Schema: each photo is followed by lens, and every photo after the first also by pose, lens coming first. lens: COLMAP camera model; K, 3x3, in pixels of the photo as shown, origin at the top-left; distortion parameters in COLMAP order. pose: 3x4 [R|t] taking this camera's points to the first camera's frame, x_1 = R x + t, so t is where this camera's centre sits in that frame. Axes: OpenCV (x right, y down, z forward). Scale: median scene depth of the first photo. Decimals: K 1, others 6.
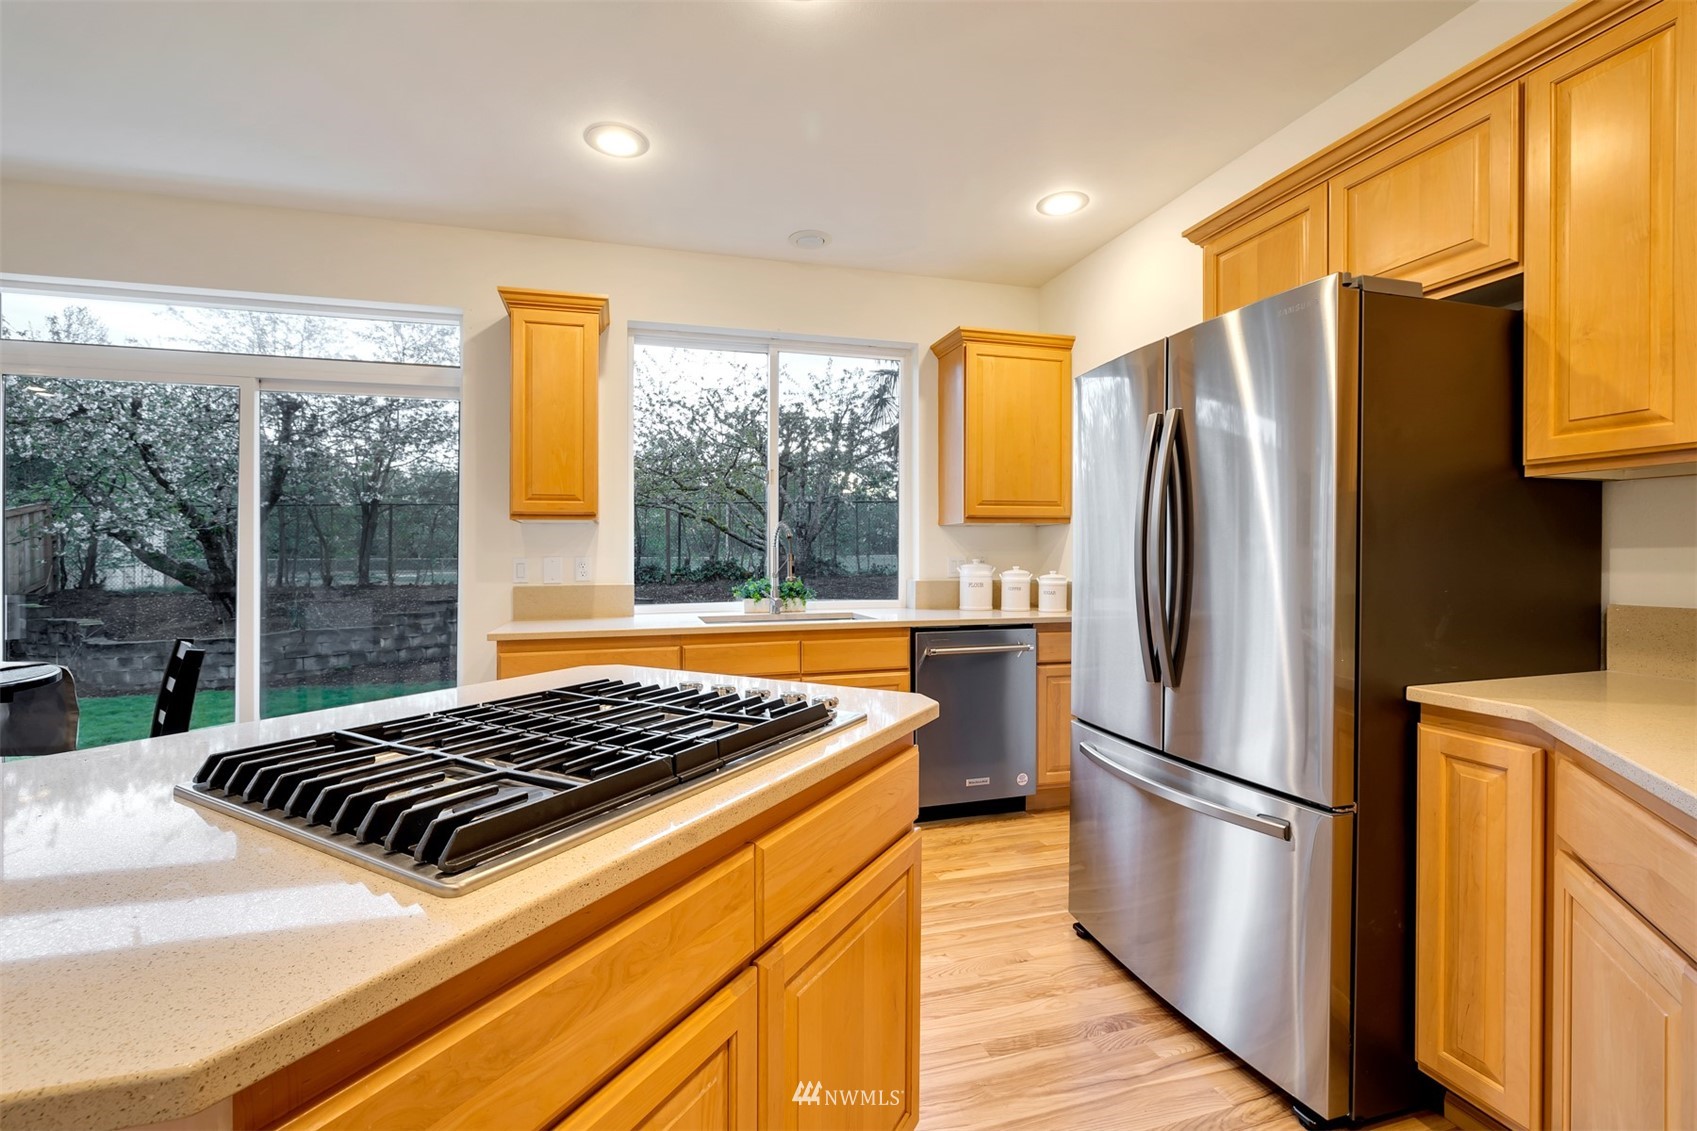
lens RADIAL K [[733.4, 0, 845.1], [0, 733.4, 562.4], [0, 0, 1]] dist [0.000631, -0.000025]
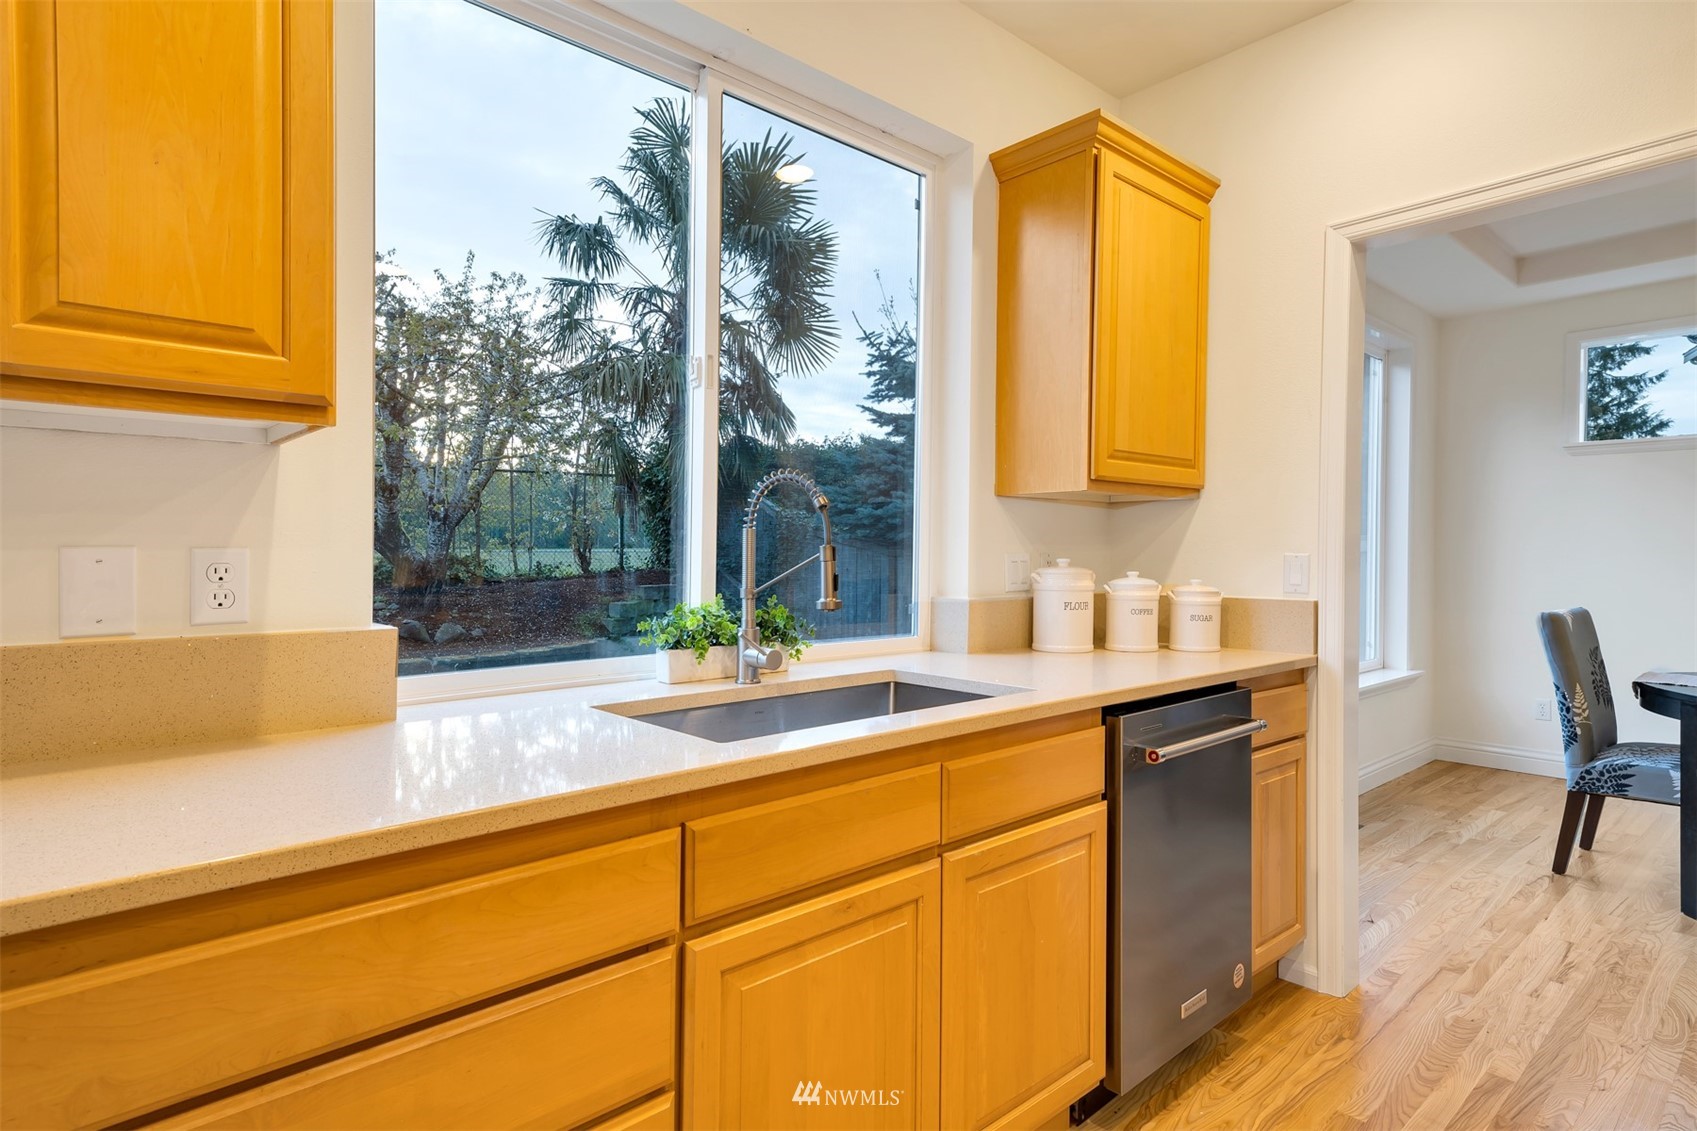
lens RADIAL K [[864.7, 0, 834.3], [0, 864.7, 552.2], [0, 0, 1]] dist [0.022187, -0.000013]
pose [[0.891545, 0.007199, 0.452875, -0.282162], [-0.003023, 0.999946, -0.009944, -0.002100], [-0.452923, 0.007496, 0.891518, 0.524924]]
